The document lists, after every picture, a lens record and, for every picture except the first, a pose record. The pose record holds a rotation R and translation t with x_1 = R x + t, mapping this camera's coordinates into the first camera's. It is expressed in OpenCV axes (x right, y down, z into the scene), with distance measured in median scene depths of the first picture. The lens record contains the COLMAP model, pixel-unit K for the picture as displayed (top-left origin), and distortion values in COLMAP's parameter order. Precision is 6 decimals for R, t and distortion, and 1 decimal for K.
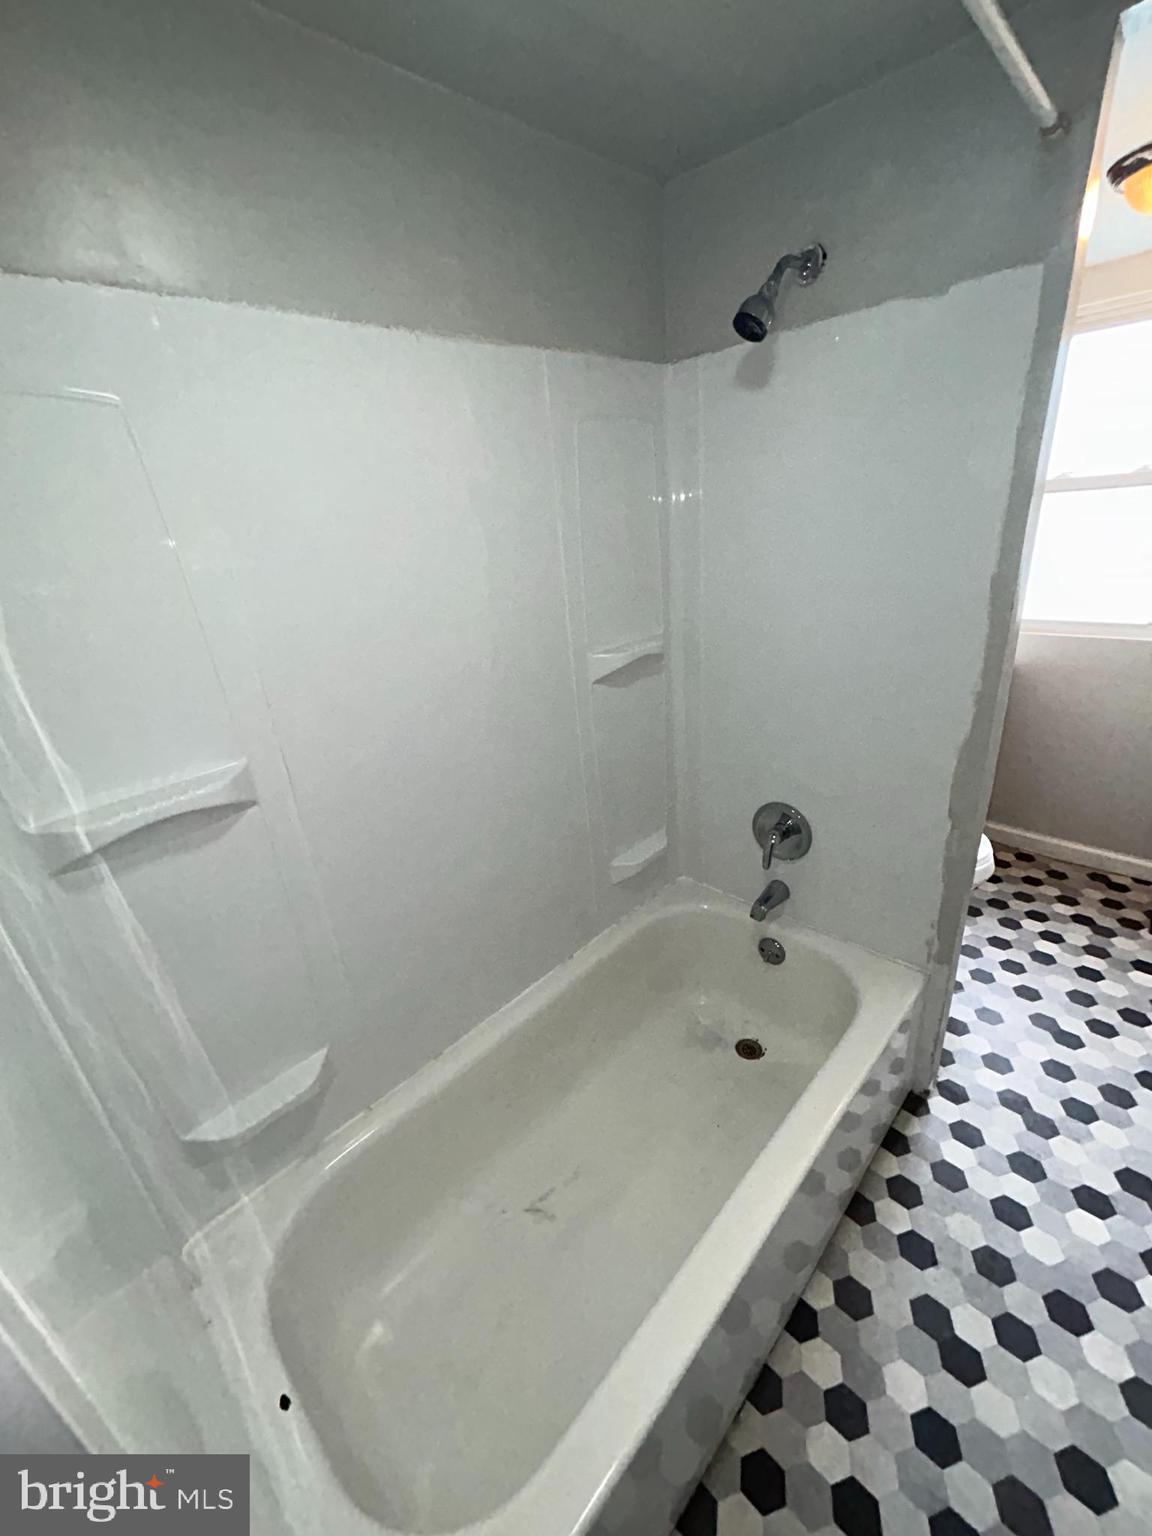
lens RADIAL K [[615.2, 0, 569.5], [0, 615.2, 761.0], [0, 0, 1]] dist [0.000757, -0.000976]
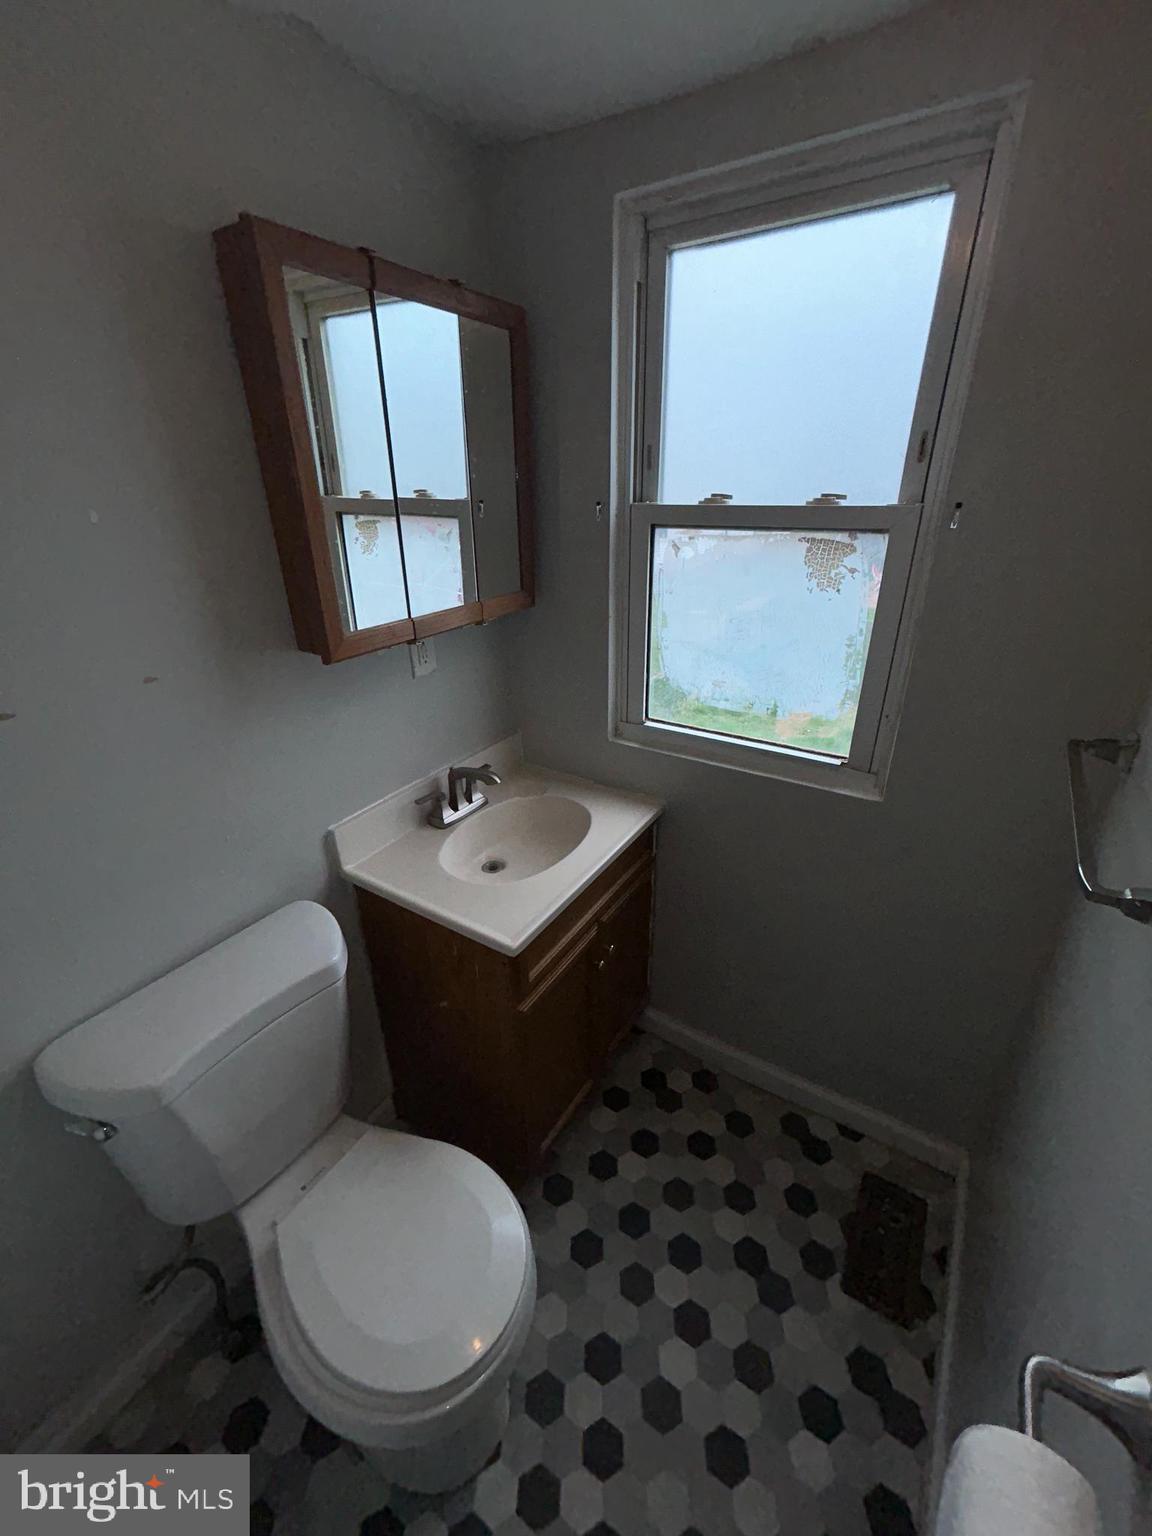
lens RADIAL K [[615.2, 0, 582.2], [0, 615.2, 773.0], [0, 0, 1]] dist [0.000757, -0.000976]
pose [[0.968056, -0.007555, 0.250619, 0.505565], [0.000695, 0.999623, 0.027448, -0.215682], [-0.250732, -0.026397, 0.967697, 0.454373]]
